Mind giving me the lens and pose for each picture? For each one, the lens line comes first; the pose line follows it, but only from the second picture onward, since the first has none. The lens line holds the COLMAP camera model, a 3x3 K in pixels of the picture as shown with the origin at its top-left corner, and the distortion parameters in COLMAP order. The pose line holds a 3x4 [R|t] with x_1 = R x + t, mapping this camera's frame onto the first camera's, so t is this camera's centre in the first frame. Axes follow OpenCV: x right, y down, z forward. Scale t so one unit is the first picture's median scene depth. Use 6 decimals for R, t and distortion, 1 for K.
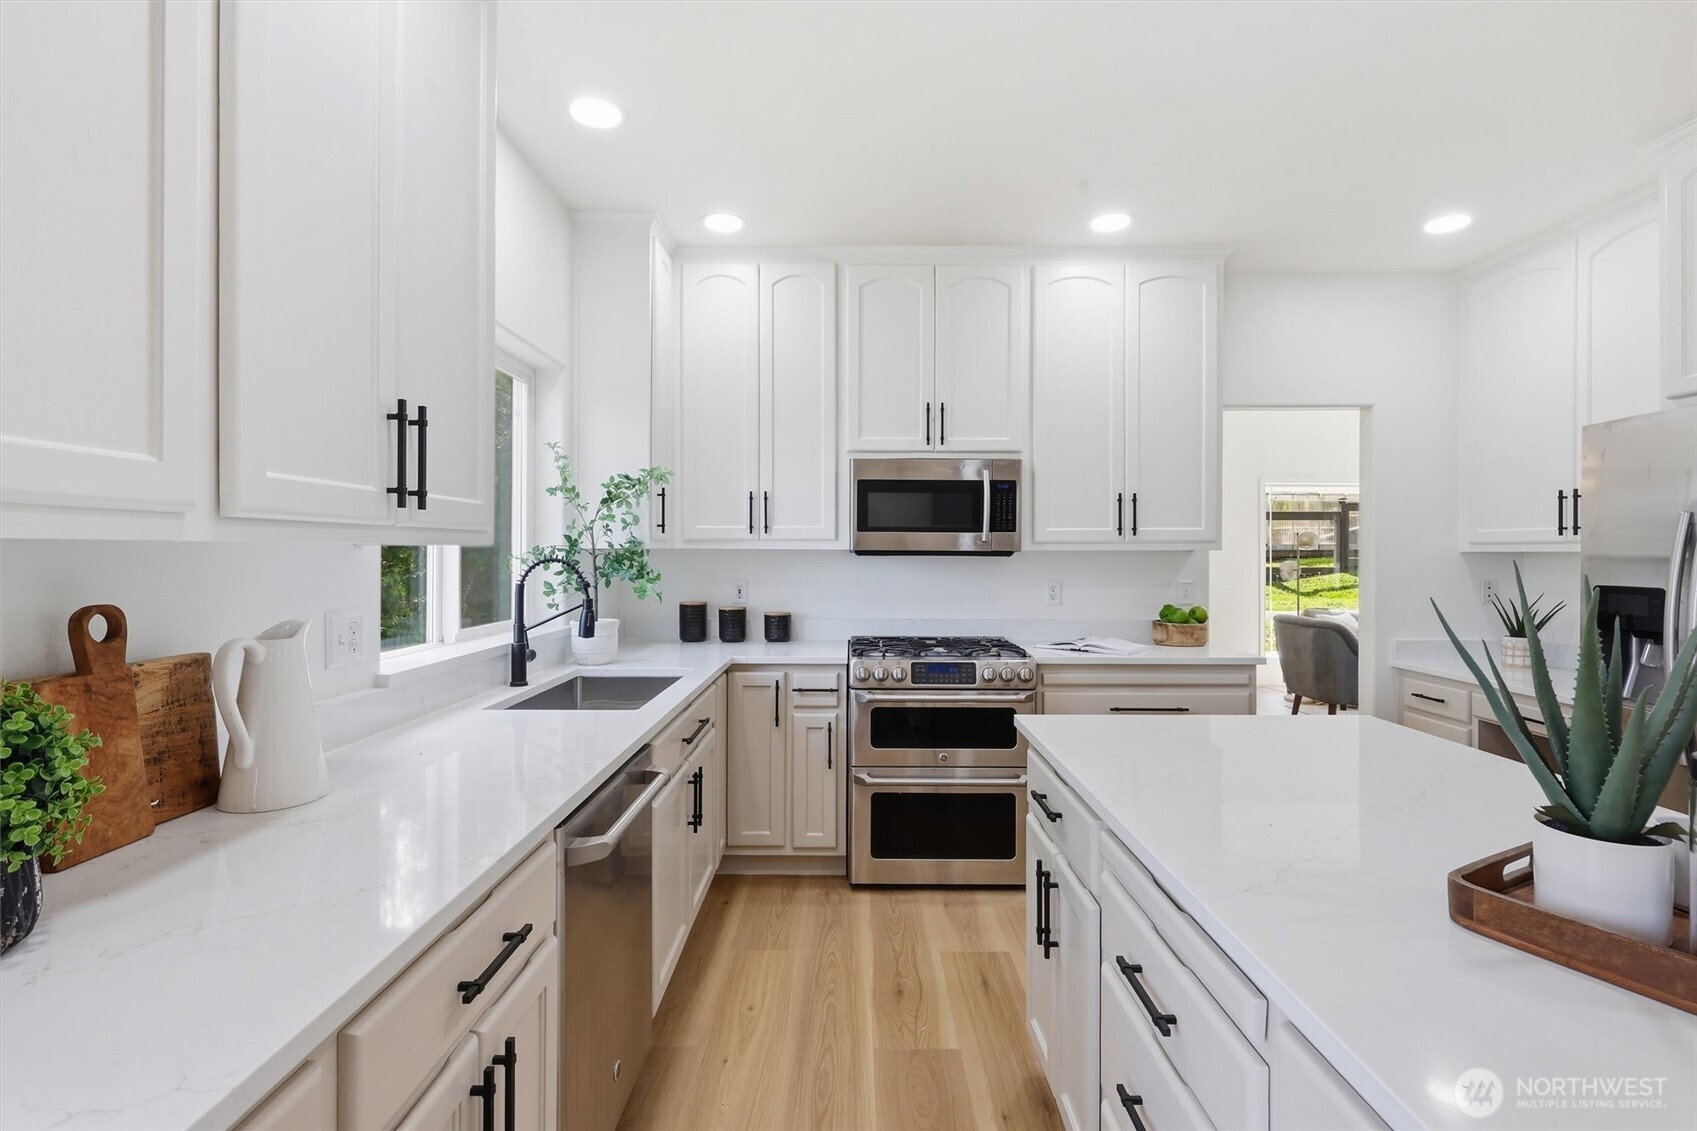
lens RADIAL K [[774.9, 0, 851.9], [0, 774.9, 552.2], [0, 0, 1]] dist [-0.000634, -0.000553]
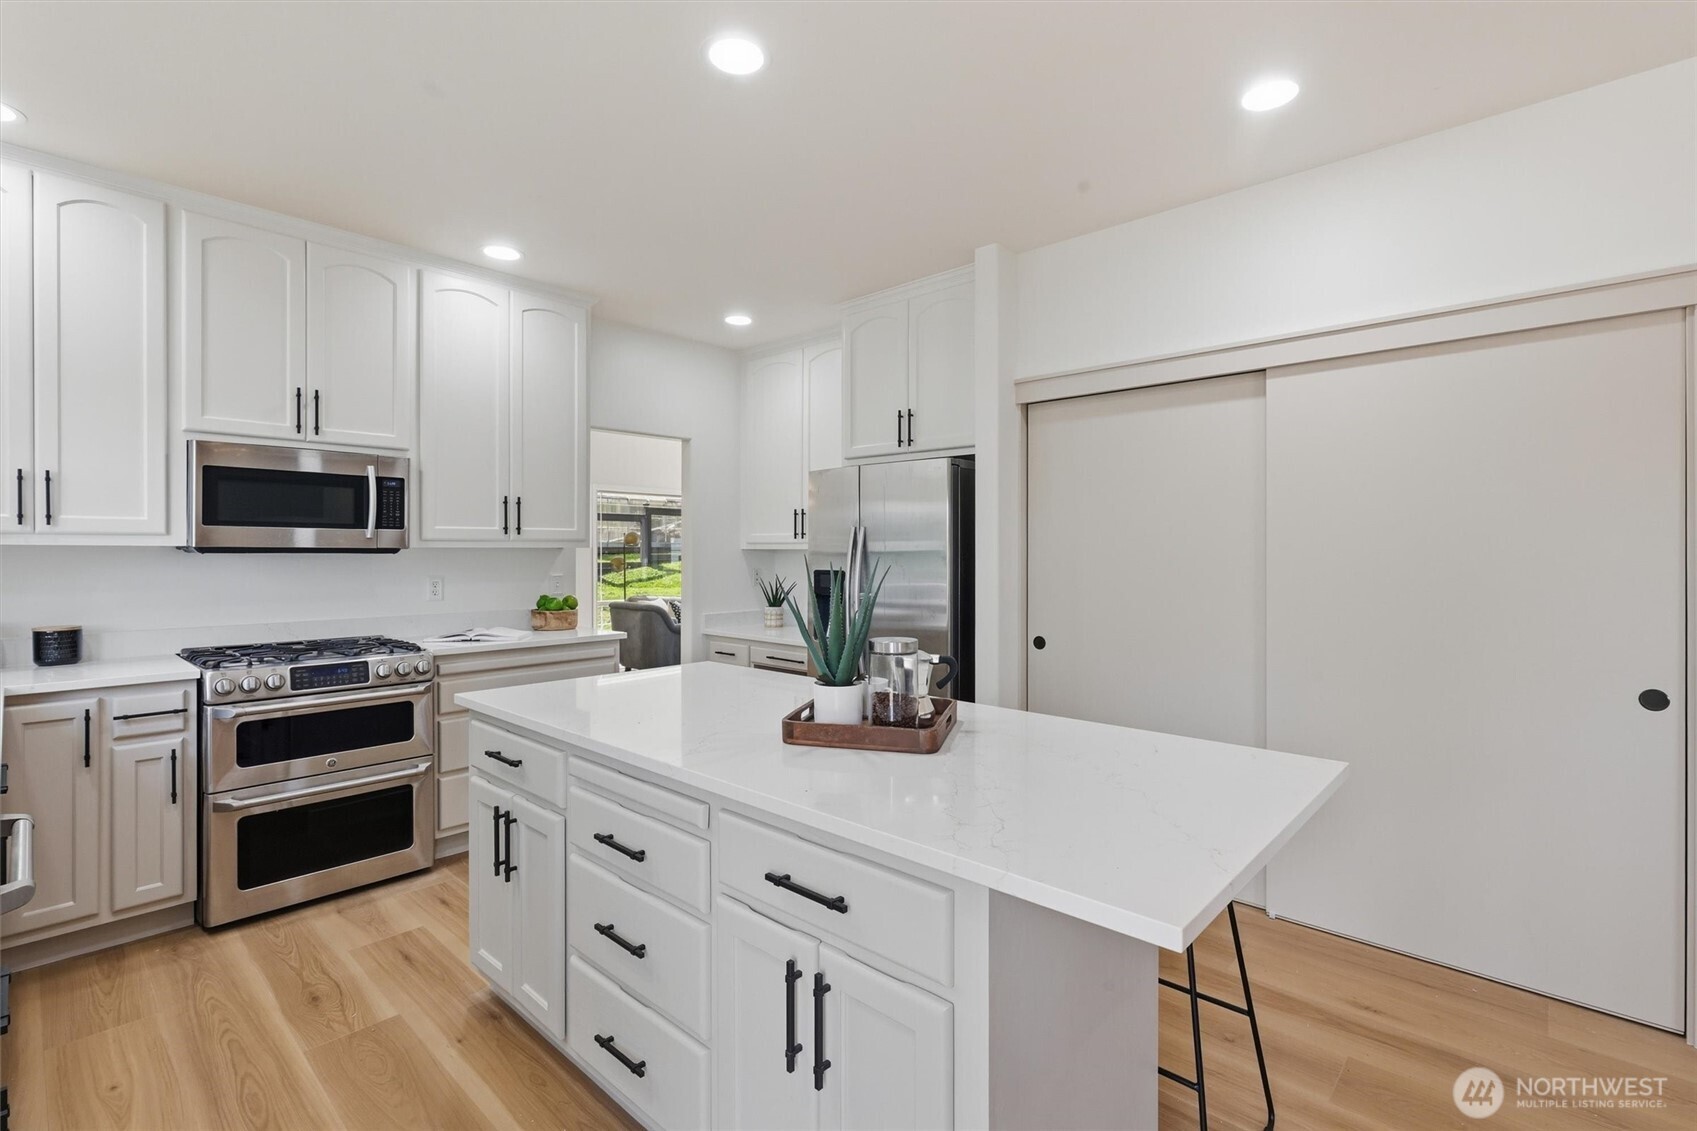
lens RADIAL K [[774.9, 0, 851.9], [0, 774.9, 552.2], [0, 0, 1]] dist [-0.000634, -0.000553]
pose [[0.669691, -0.002444, 0.742636, -0.158853], [-0.000513, 0.999993, 0.003753, -0.000300], [-0.742639, -0.002895, 0.669685, -0.120363]]
